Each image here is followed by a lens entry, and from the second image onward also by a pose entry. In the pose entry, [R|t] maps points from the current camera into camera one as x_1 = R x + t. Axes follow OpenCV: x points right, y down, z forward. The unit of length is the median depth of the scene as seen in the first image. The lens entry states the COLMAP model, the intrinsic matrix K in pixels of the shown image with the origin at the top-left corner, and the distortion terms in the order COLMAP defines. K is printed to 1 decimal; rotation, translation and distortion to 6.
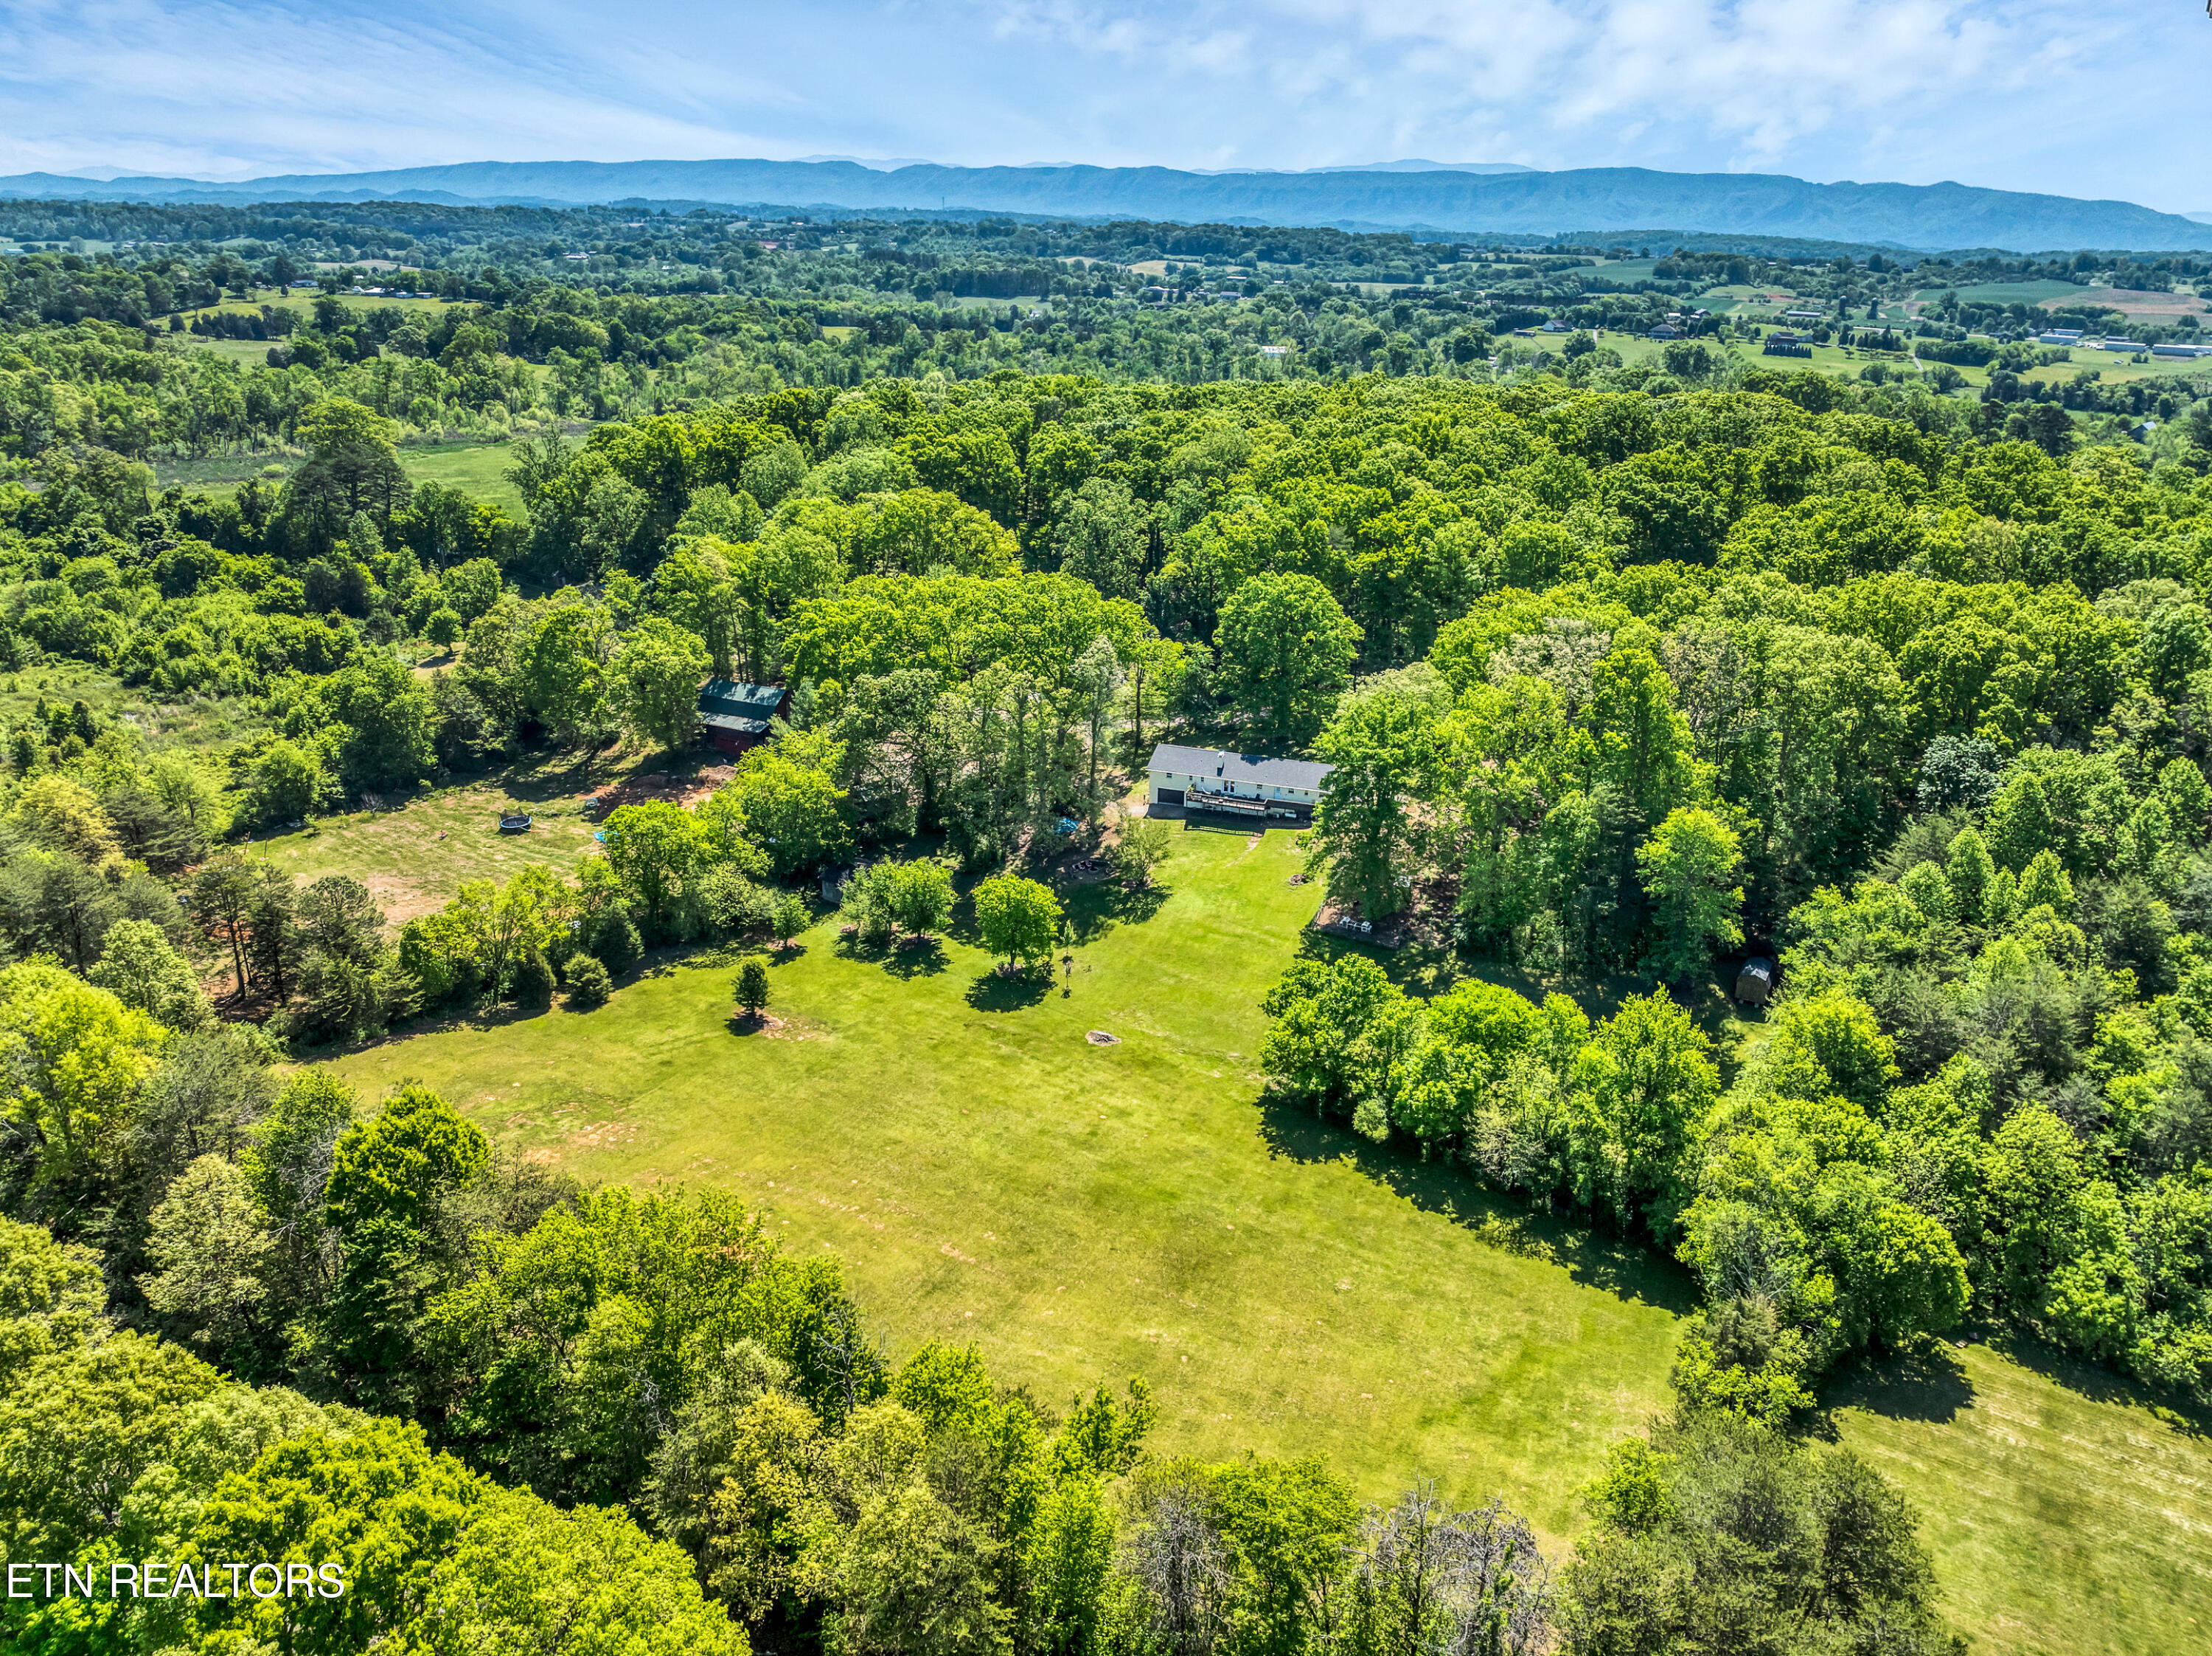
lens RADIAL K [[1564.2, 0, 1109.3], [0, 1564.2, 833.2], [0, 0, 1]] dist [-0.034455, 0.007405]
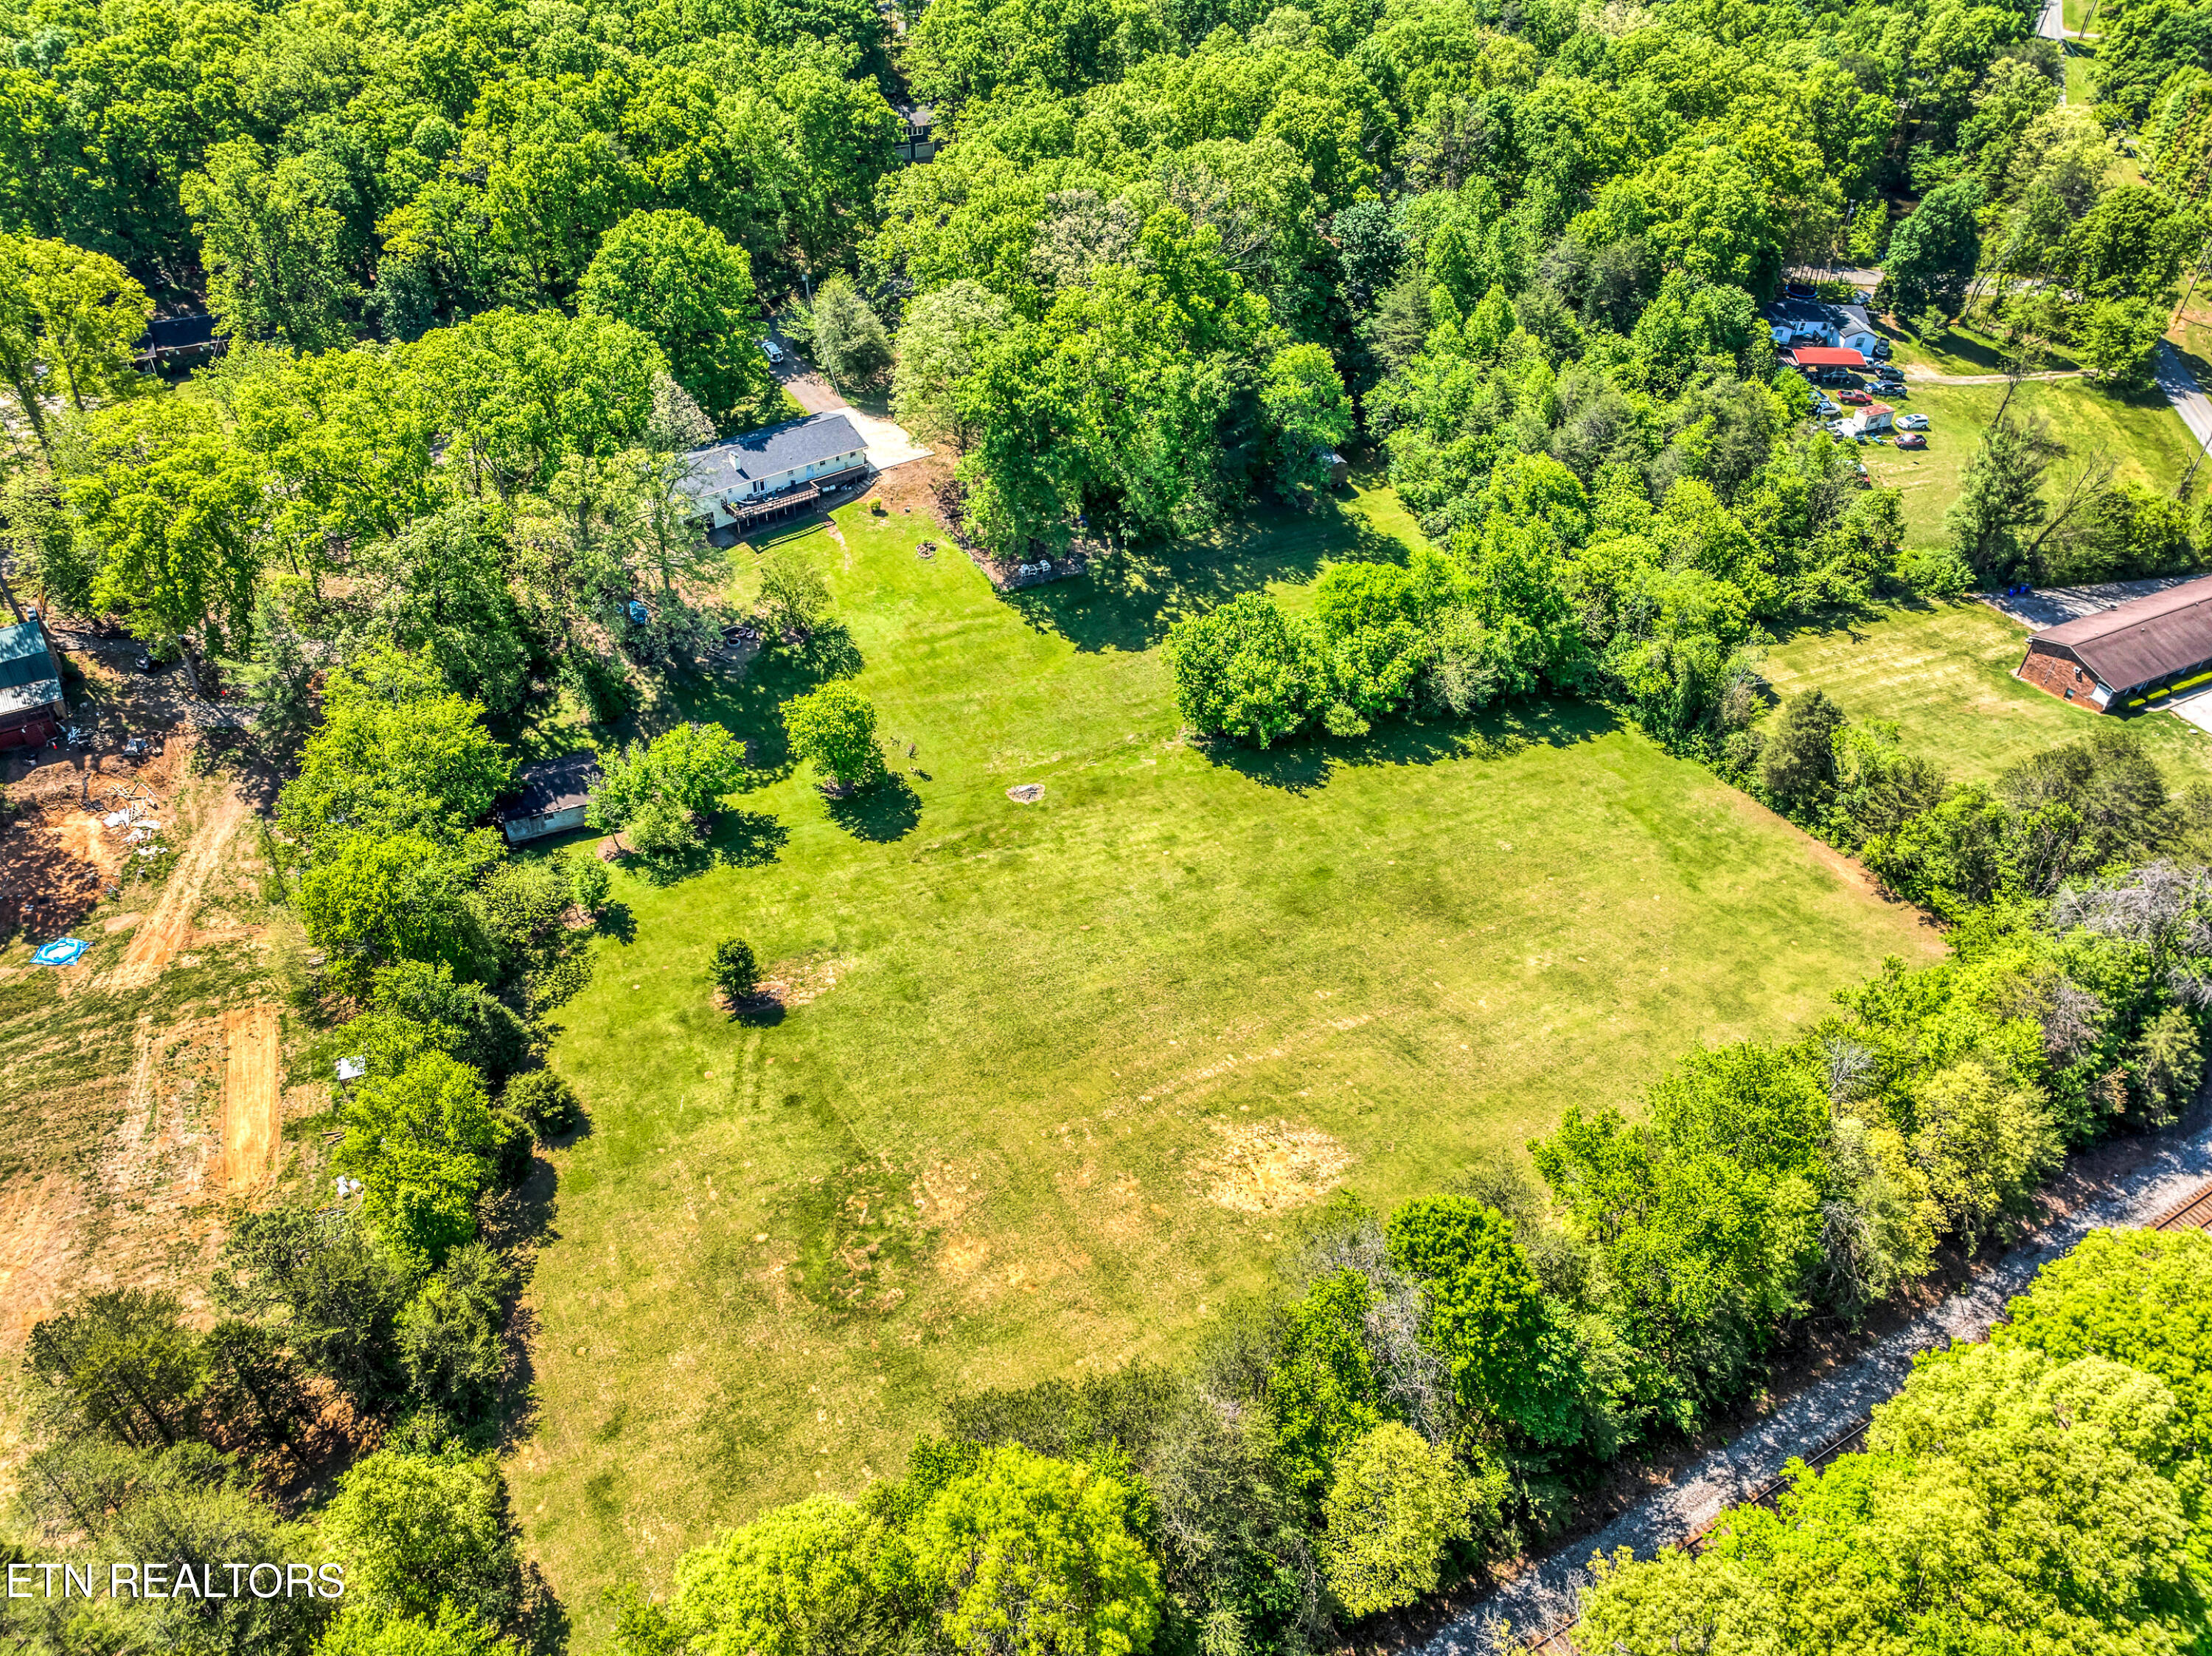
lens RADIAL K [[1564.2, 0, 1111.4], [0, 1564.2, 833.3], [0, 0, 1]] dist [-0.034455, 0.007405]
pose [[0.569133, -0.538238, 0.621600, -0.440693], [0.281018, 0.837784, 0.468132, -0.212039], [-0.772733, -0.091749, 0.628065, 0.273617]]
